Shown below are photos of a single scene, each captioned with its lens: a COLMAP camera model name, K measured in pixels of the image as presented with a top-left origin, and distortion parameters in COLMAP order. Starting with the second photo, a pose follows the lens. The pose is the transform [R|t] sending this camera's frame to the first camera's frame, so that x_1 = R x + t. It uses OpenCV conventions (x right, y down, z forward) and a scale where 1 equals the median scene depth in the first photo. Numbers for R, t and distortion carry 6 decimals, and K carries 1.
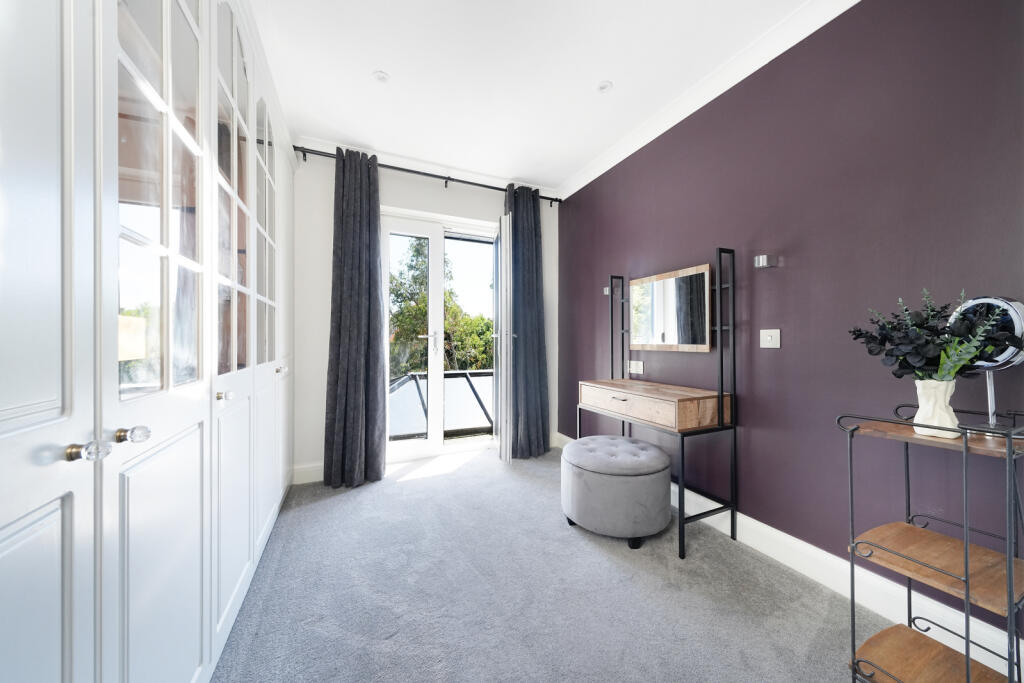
lens RADIAL K [[357.7, 0, 513.6], [0, 357.7, 338.8], [0, 0, 1]] dist [0.008084, 0.000064]
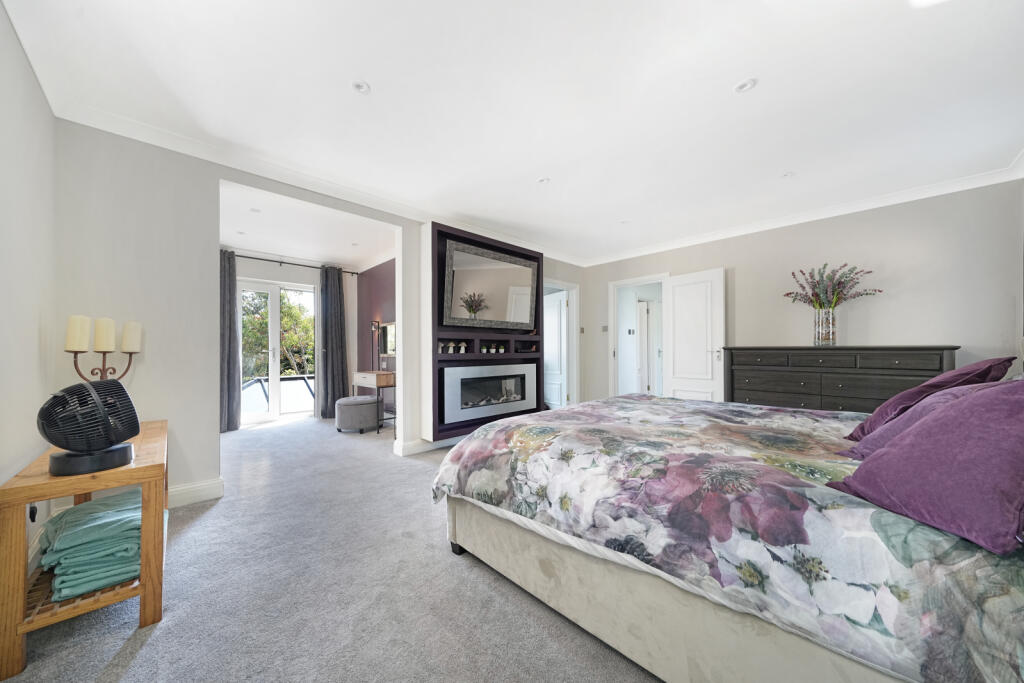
lens RADIAL K [[357.7, 0, 511.5], [0, 357.7, 351.4], [0, 0, 1]] dist [0.008084, 0.000064]
pose [[0.942470, -0.001927, 0.334285, 0.211645], [0.002096, 0.999998, -0.000146, -0.000153], [-0.334284, 0.000839, 0.942472, -0.759667]]
